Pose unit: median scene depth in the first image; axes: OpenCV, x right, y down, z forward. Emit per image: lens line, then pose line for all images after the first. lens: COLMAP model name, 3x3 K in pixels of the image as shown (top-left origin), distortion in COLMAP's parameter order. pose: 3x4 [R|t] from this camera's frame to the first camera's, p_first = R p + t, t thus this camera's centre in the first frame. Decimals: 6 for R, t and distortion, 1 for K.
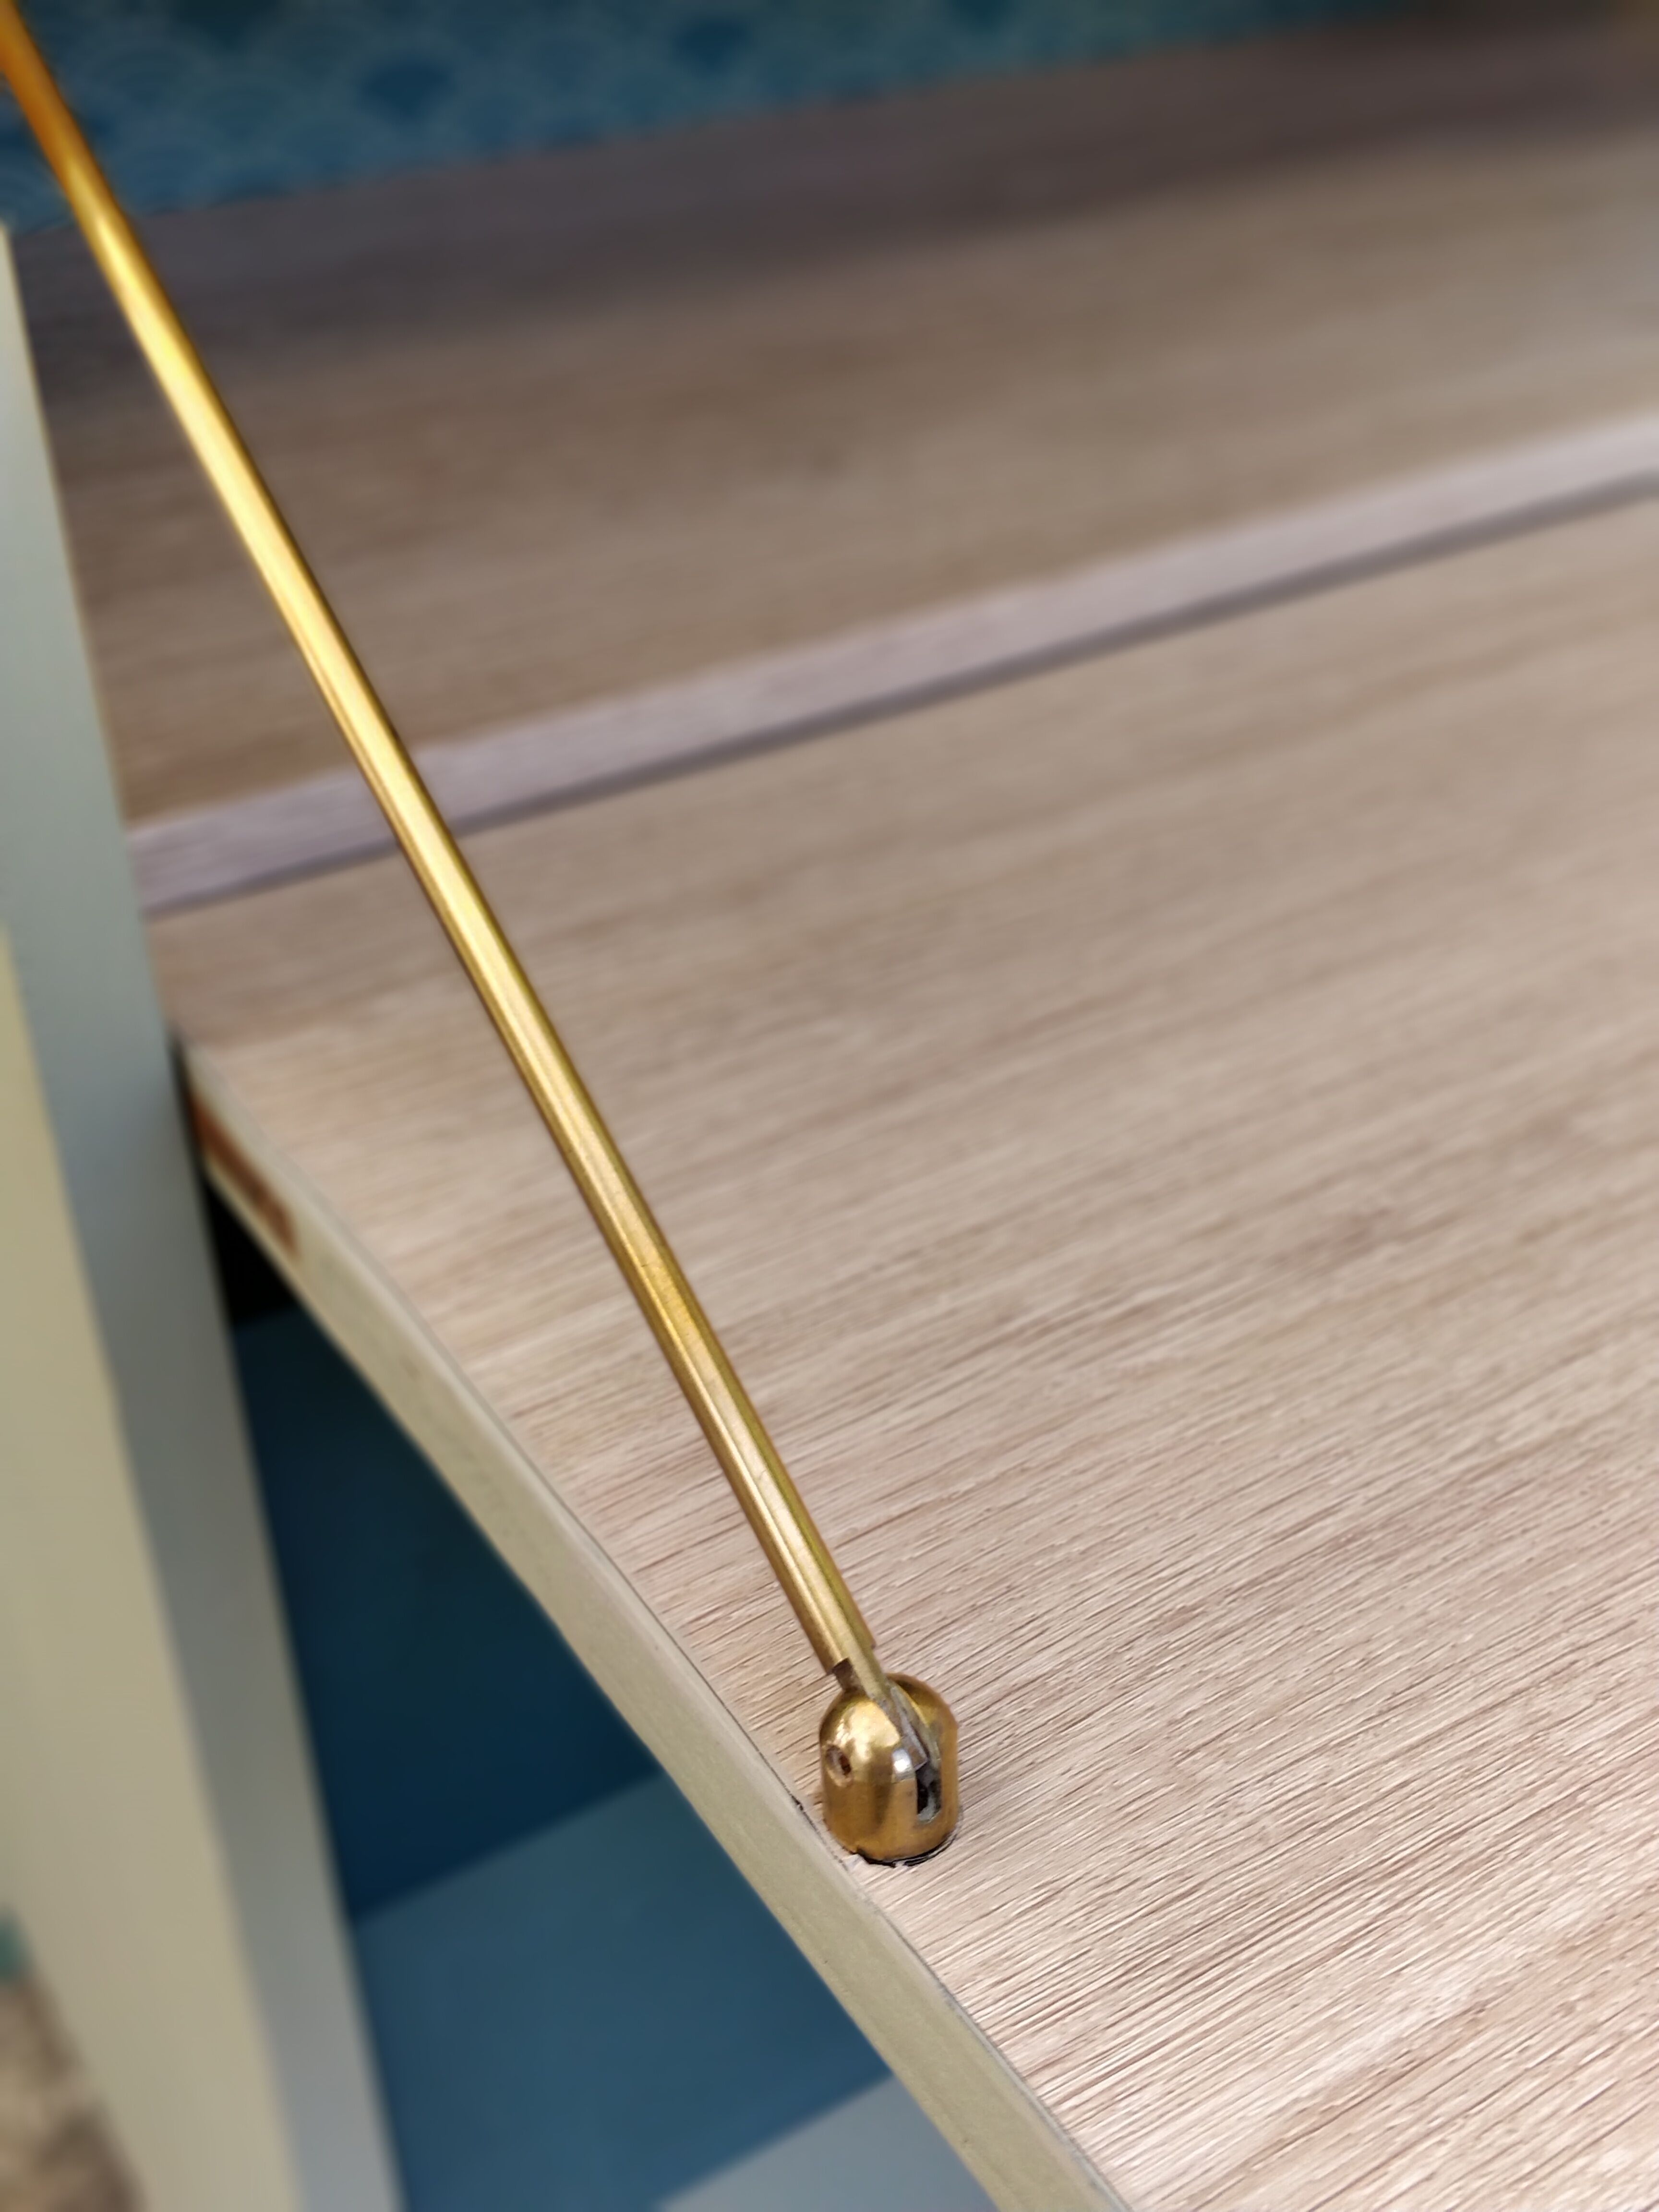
lens RADIAL K [[2438.2, 0, 829.5], [0, 2438.2, 1106.0], [0, 0, 1]] dist [0.163989, -0.428104]
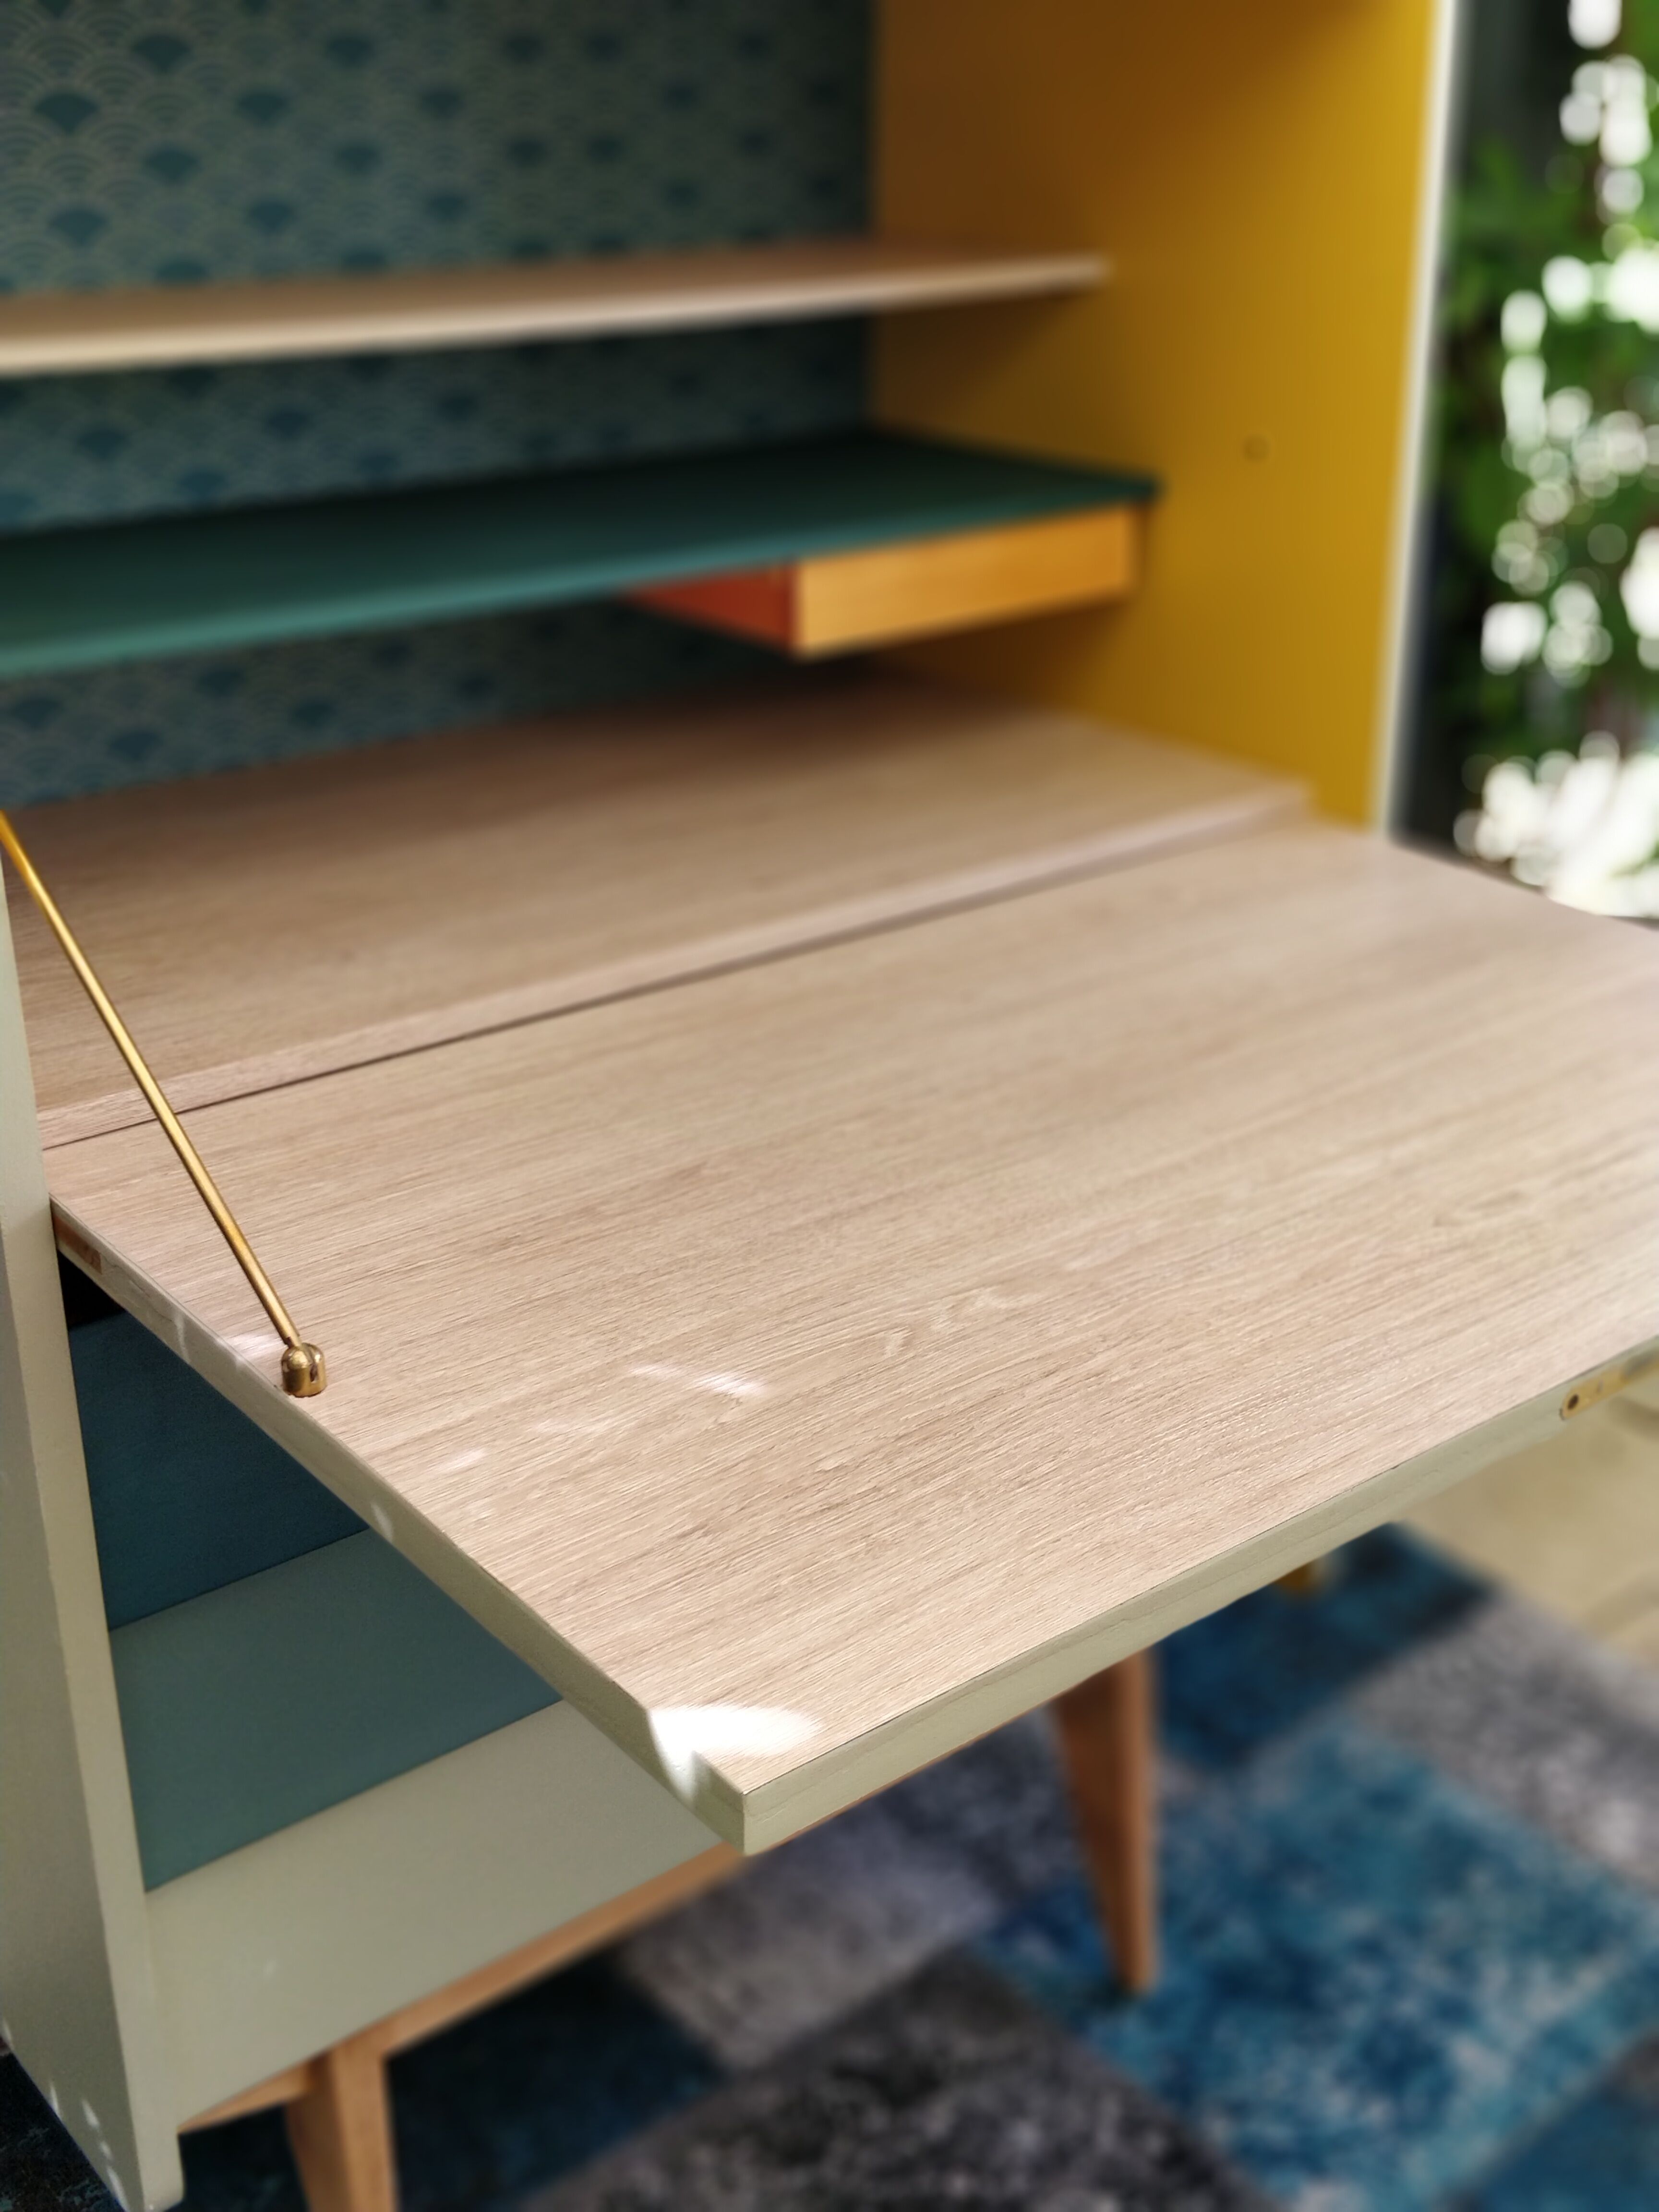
lens RADIAL K [[2438.2, 0, 829.5], [0, 2438.2, 1106.0], [0, 0, 1]] dist [0.163989, -0.428104]
pose [[0.992845, -0.019464, 0.117815, 0.235287], [0.038545, 0.986051, -0.161920, 0.329647], [-0.113020, 0.165302, 0.979746, -1.615610]]
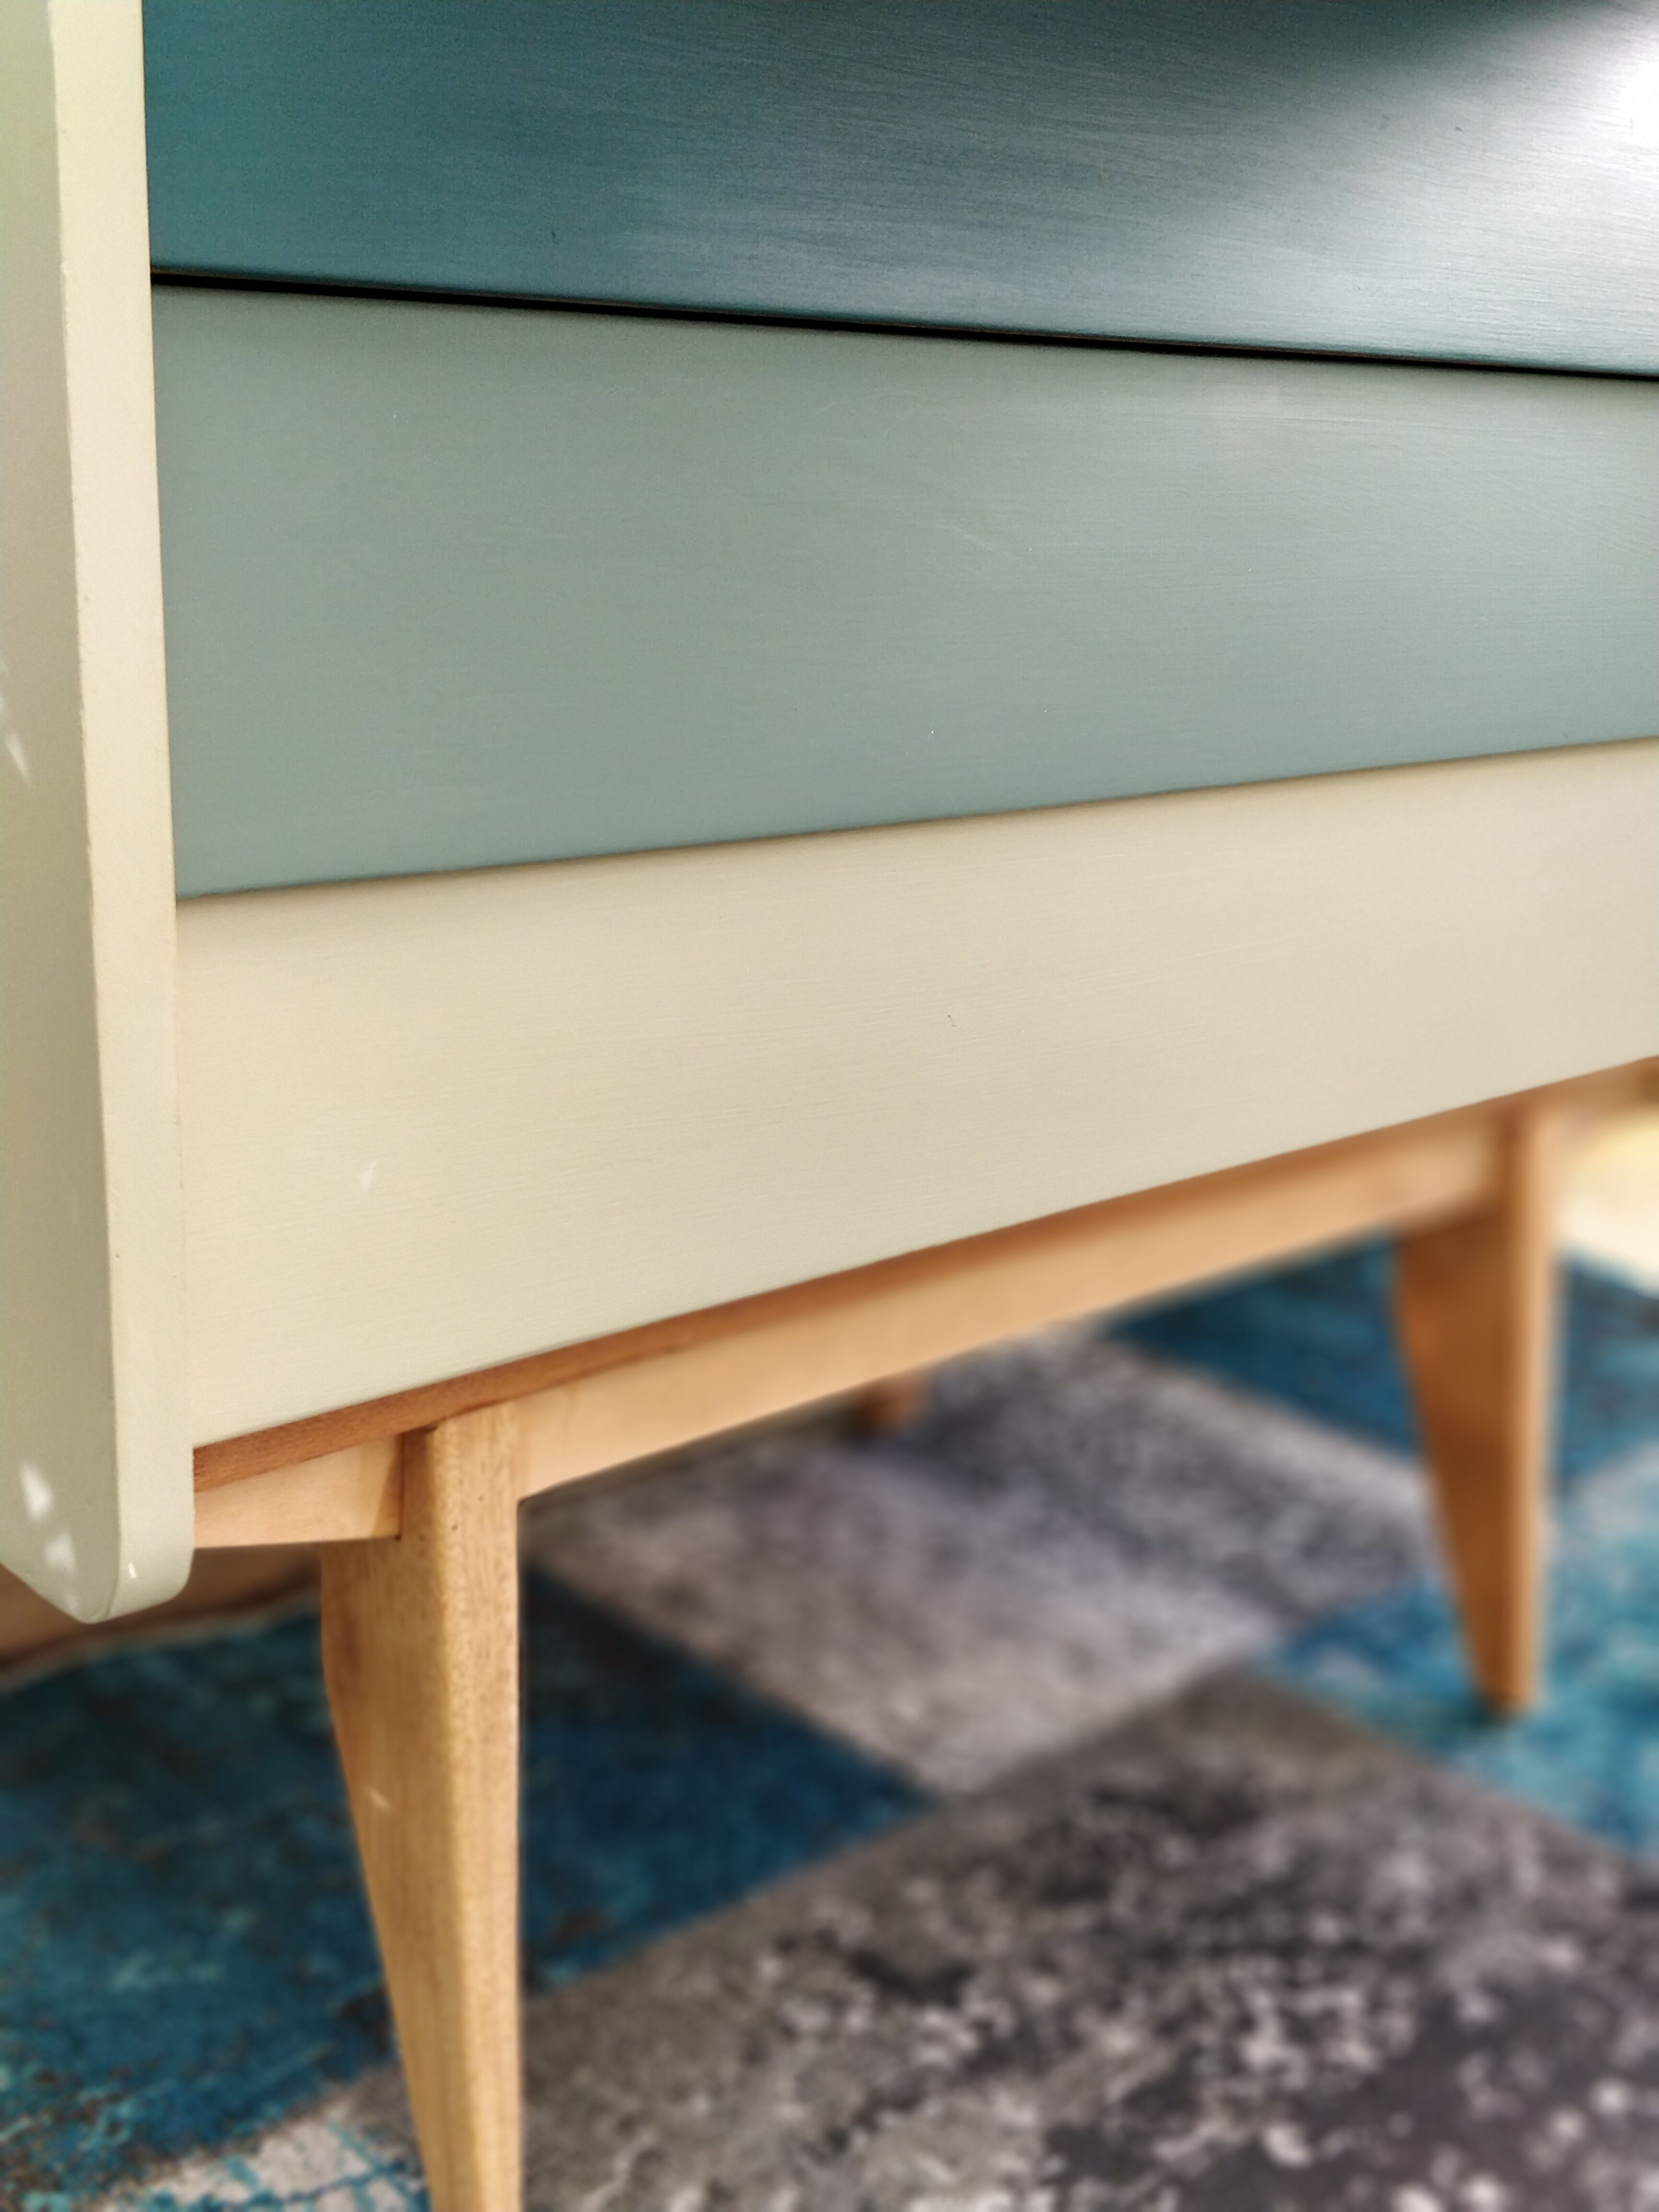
lens RADIAL K [[2438.2, 0, 829.5], [0, 2438.2, 1106.0], [0, 0, 1]] dist [0.163989, -0.428104]
pose [[0.980922, 0.024293, 0.192880, -0.150762], [0.032103, 0.958299, -0.283960, 1.334496], [-0.191735, 0.284735, 0.939236, 0.072646]]
